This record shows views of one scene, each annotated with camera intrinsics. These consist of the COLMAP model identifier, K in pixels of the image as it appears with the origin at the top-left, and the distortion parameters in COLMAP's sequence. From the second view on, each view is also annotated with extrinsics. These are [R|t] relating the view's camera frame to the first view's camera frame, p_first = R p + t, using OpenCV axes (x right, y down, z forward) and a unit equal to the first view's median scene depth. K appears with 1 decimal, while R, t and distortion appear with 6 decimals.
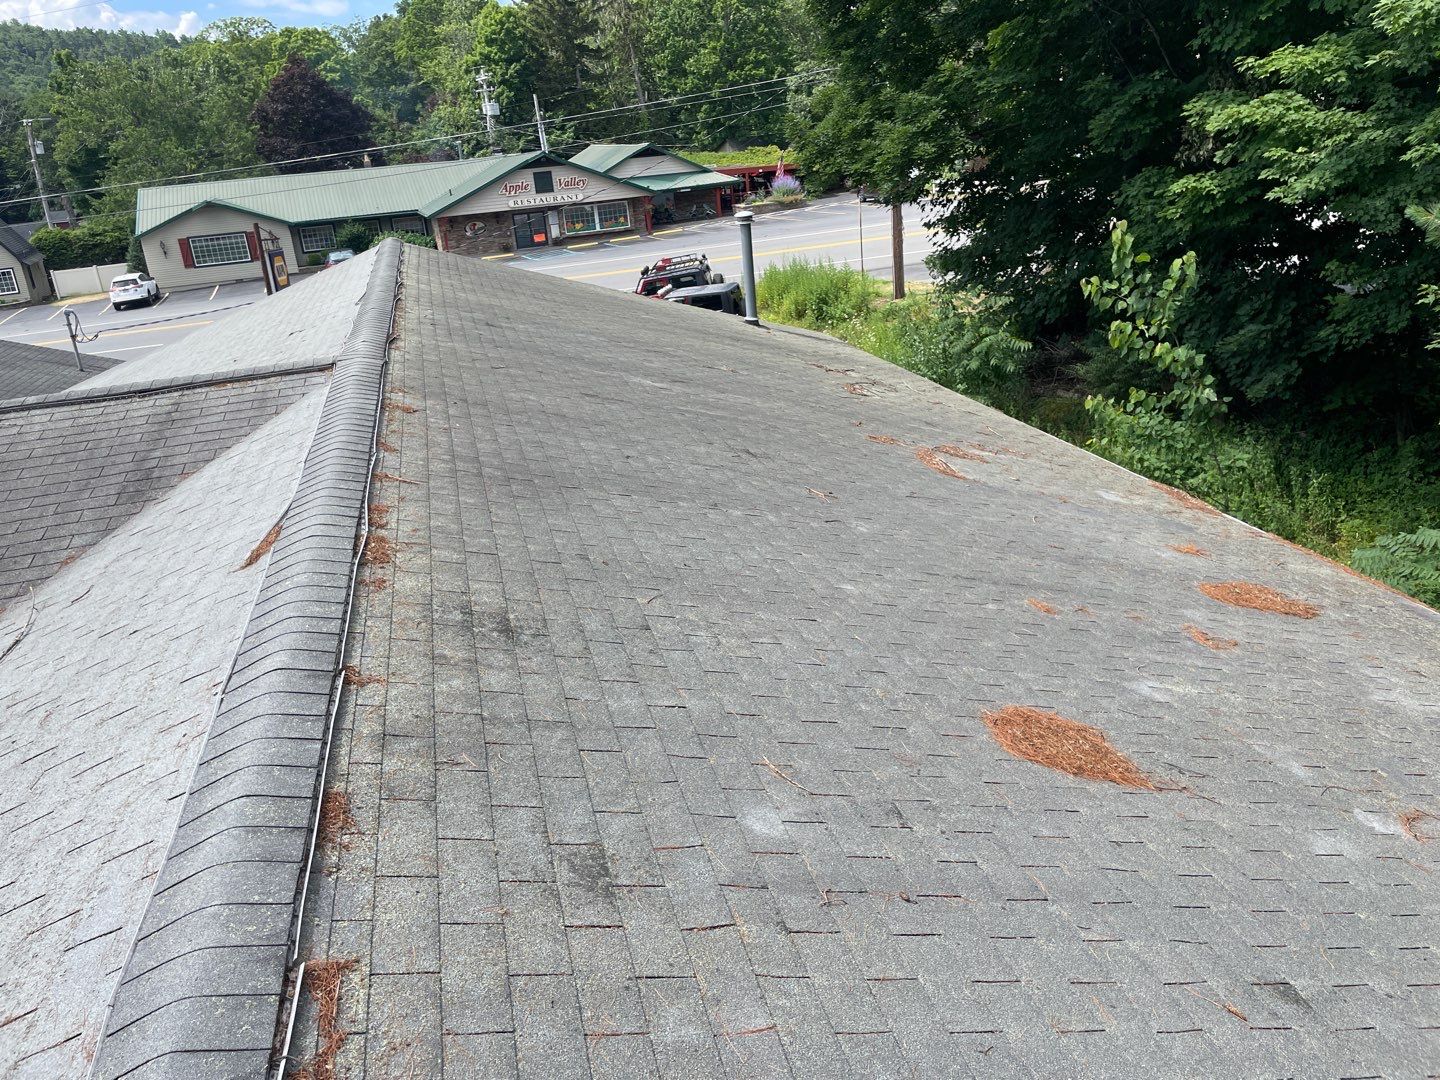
lens RADIAL K [[1093.0, 0, 720.0], [0, 1093.0, 542.9], [0, 0, 1]] dist [0.063588, -0.071966]
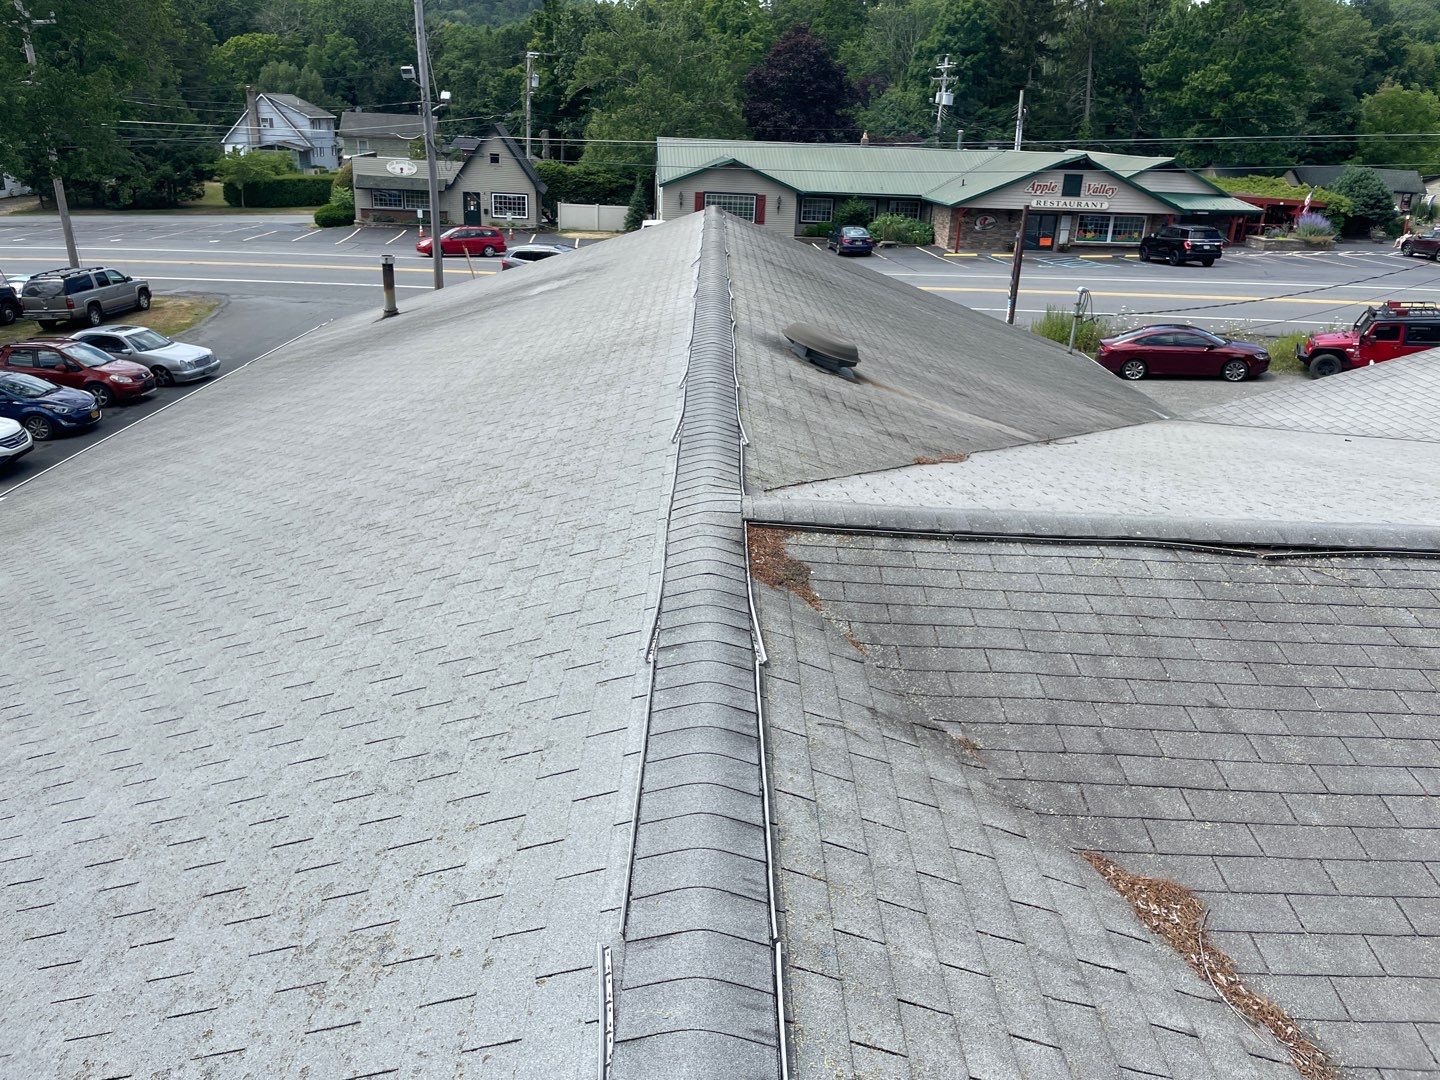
lens RADIAL K [[1099.5, 0, 719.4], [0, 1099.5, 527.4], [0, 0, 1]] dist [0.104156, -0.141081]
pose [[0.960591, 0.204425, -0.188348, -0.187902], [-0.206152, 0.978463, 0.010586, 0.011582], [0.186455, 0.028659, 0.982045, 0.007287]]
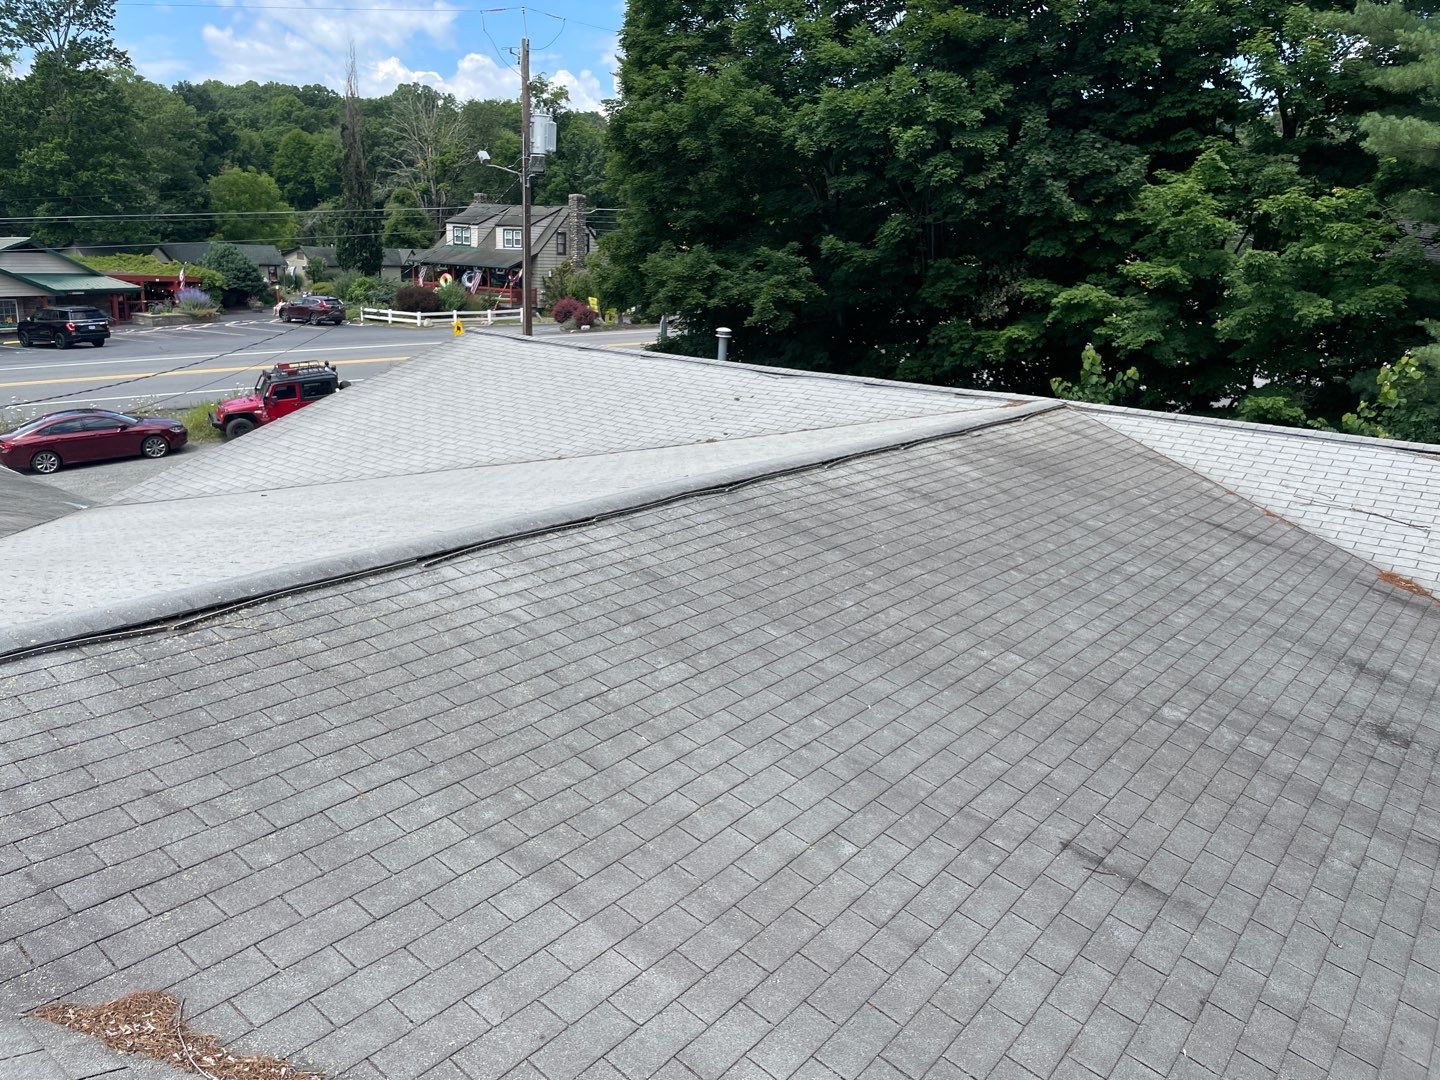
lens RADIAL K [[1099.5, 0, 719.4], [0, 1099.5, 527.4], [0, 0, 1]] dist [0.104156, -0.141081]
pose [[0.788883, -0.038608, 0.613330, -0.182376], [0.119937, 0.988506, -0.092041, 0.011351], [-0.602727, 0.146171, 0.784445, 0.005873]]
